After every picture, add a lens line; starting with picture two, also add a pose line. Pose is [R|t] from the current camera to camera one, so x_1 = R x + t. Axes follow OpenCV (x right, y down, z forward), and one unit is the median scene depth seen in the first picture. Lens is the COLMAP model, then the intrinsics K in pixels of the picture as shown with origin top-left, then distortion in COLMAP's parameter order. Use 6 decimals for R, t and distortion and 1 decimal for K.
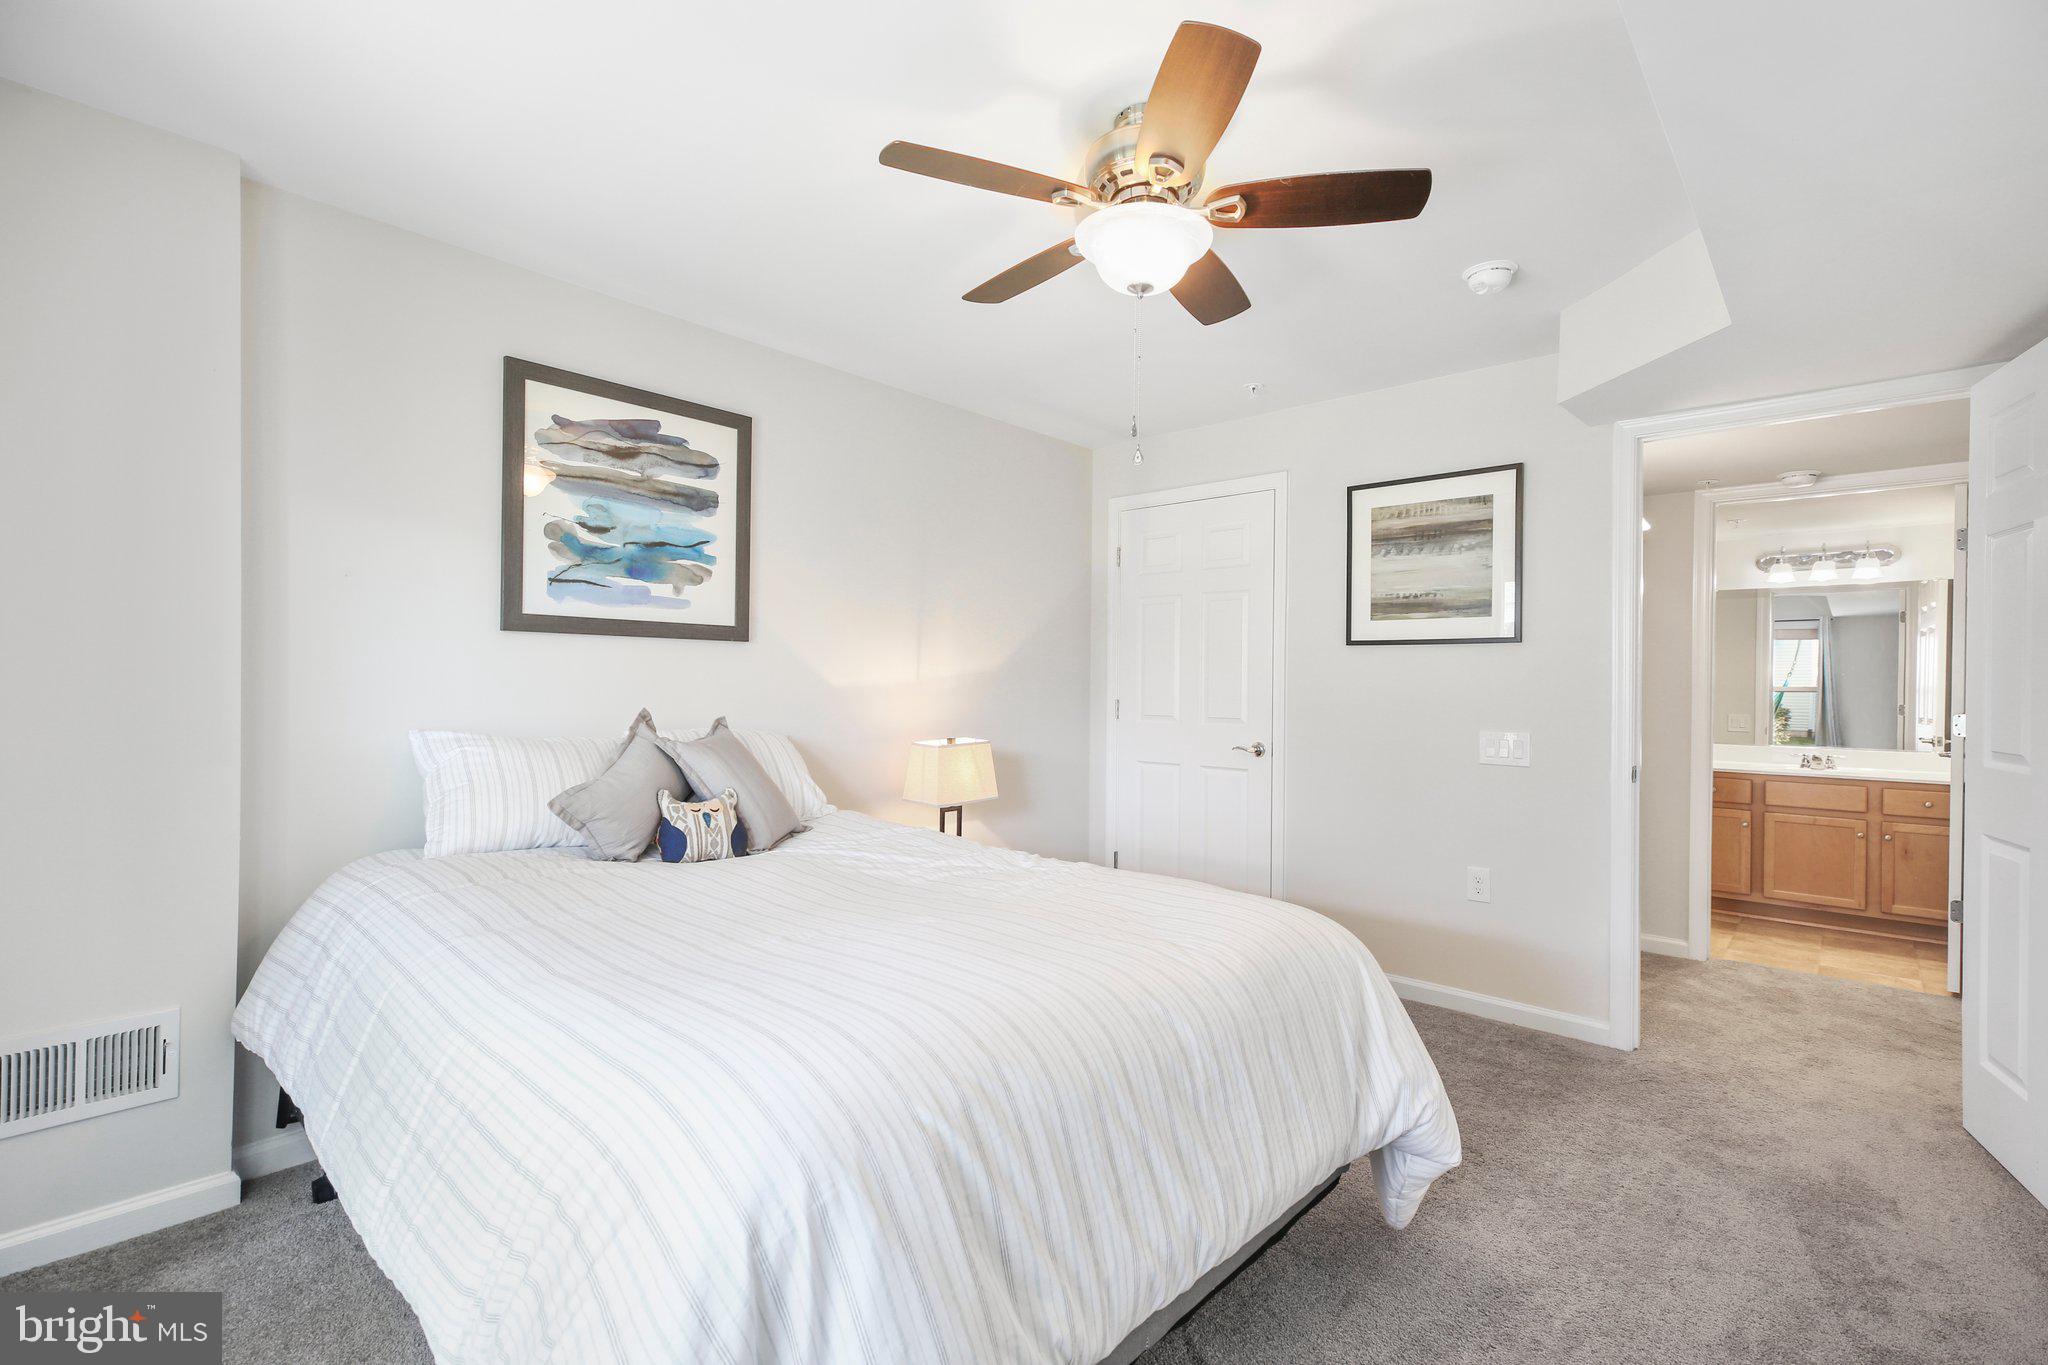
lens RADIAL K [[919.6, 0, 1018.7], [0, 919.6, 680.5], [0, 0, 1]] dist [0.004341, 0.000073]
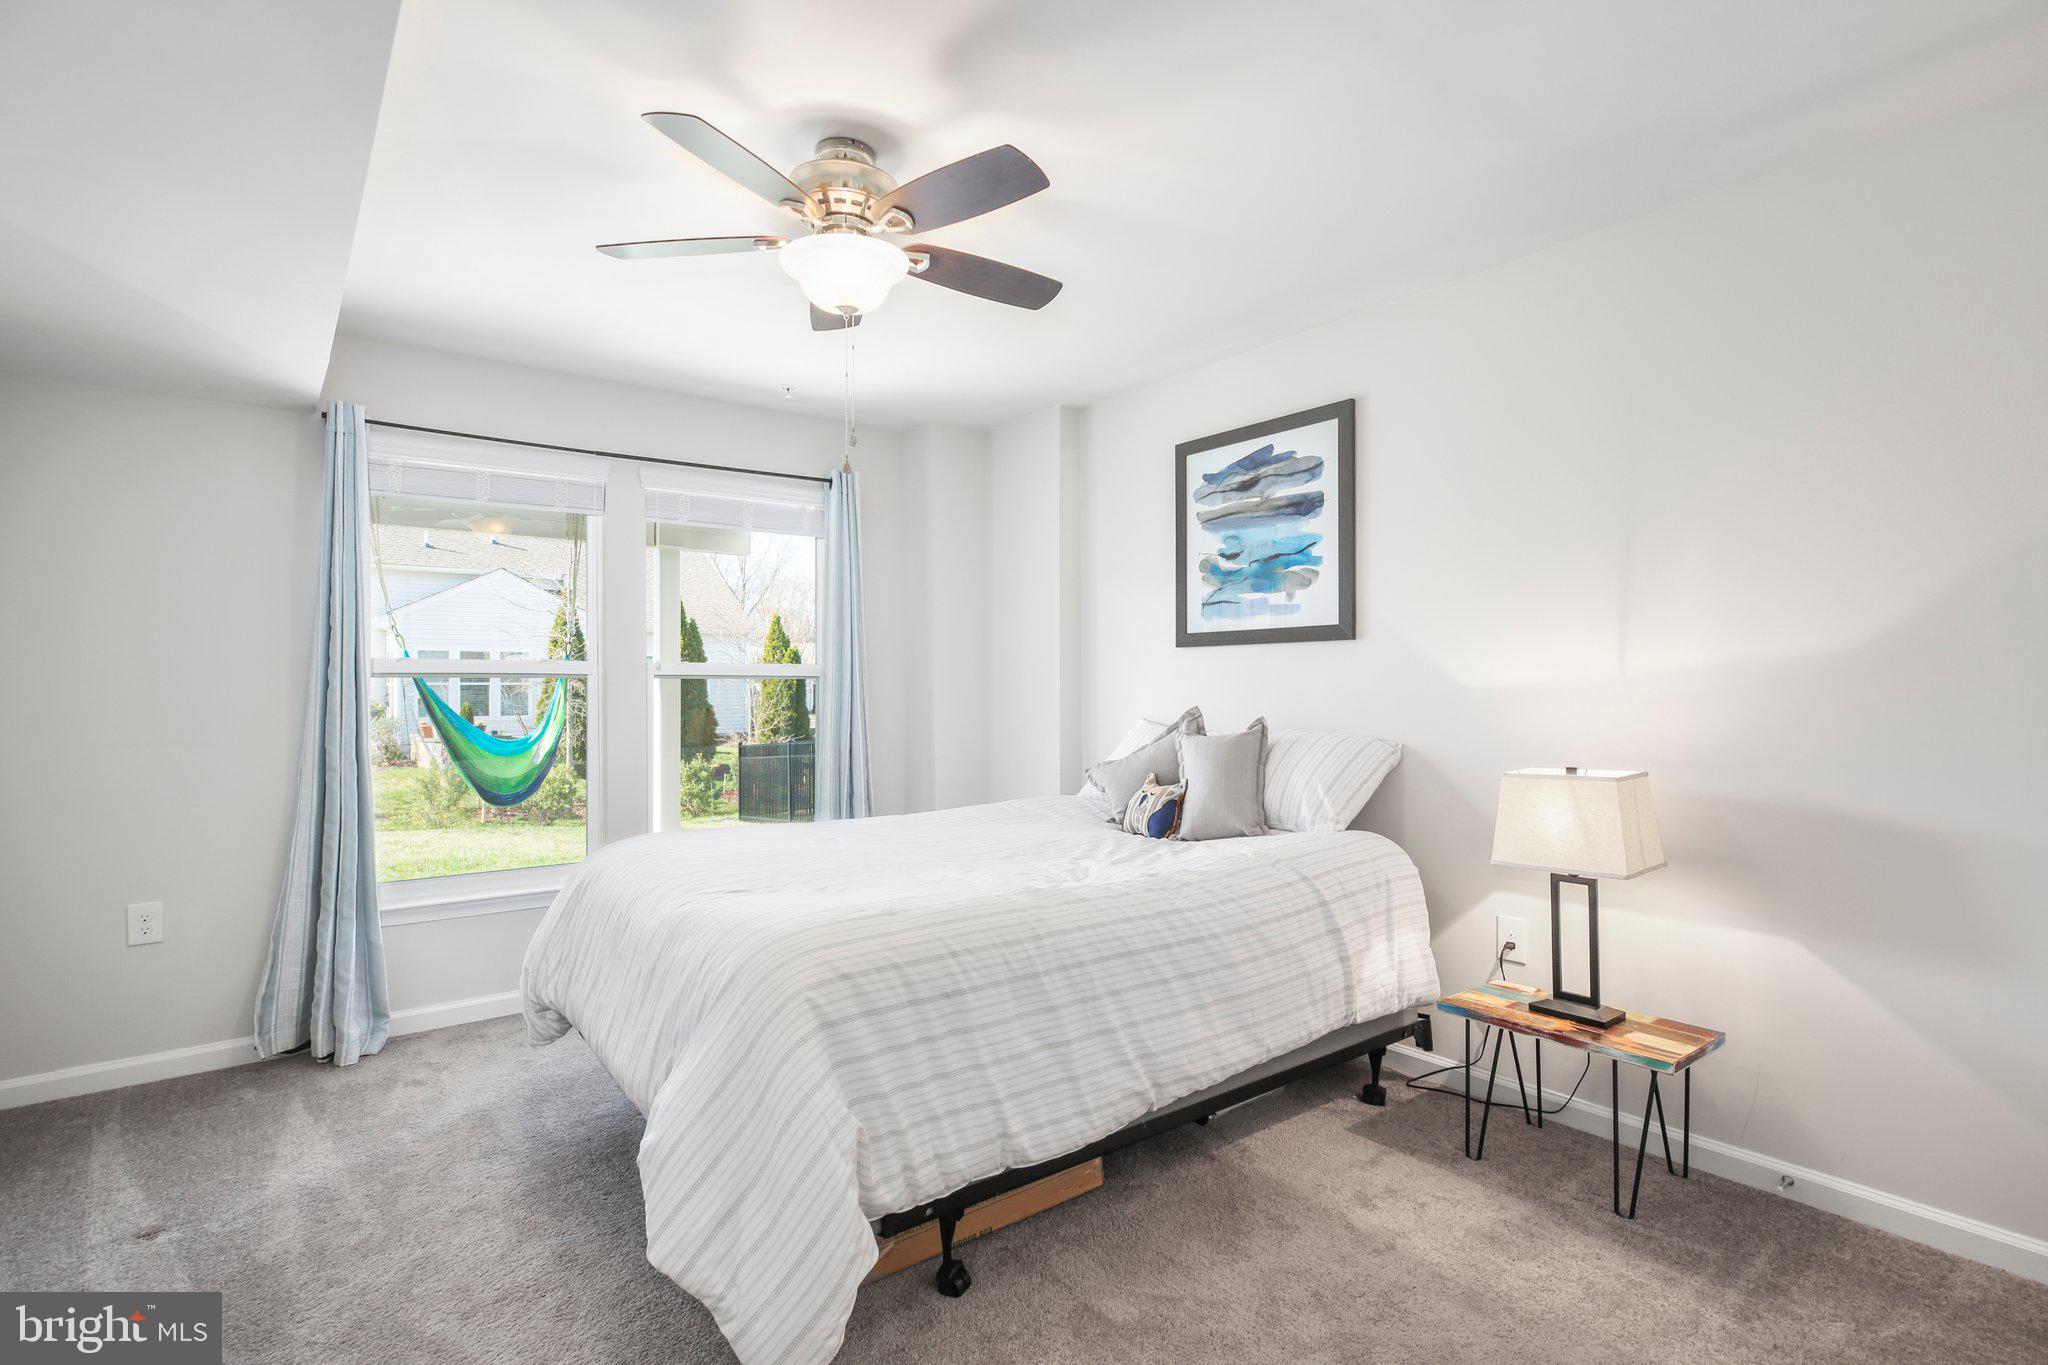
lens RADIAL K [[990.9, 0, 1024.5], [0, 990.9, 683.0], [0, 0, 1]] dist [0.000225, 0.000009]
pose [[-0.177031, -0.009817, -0.984156, 0.808199], [0.004627, 0.999931, -0.010807, 0.012428], [0.984194, -0.006467, -0.176973, 0.910397]]
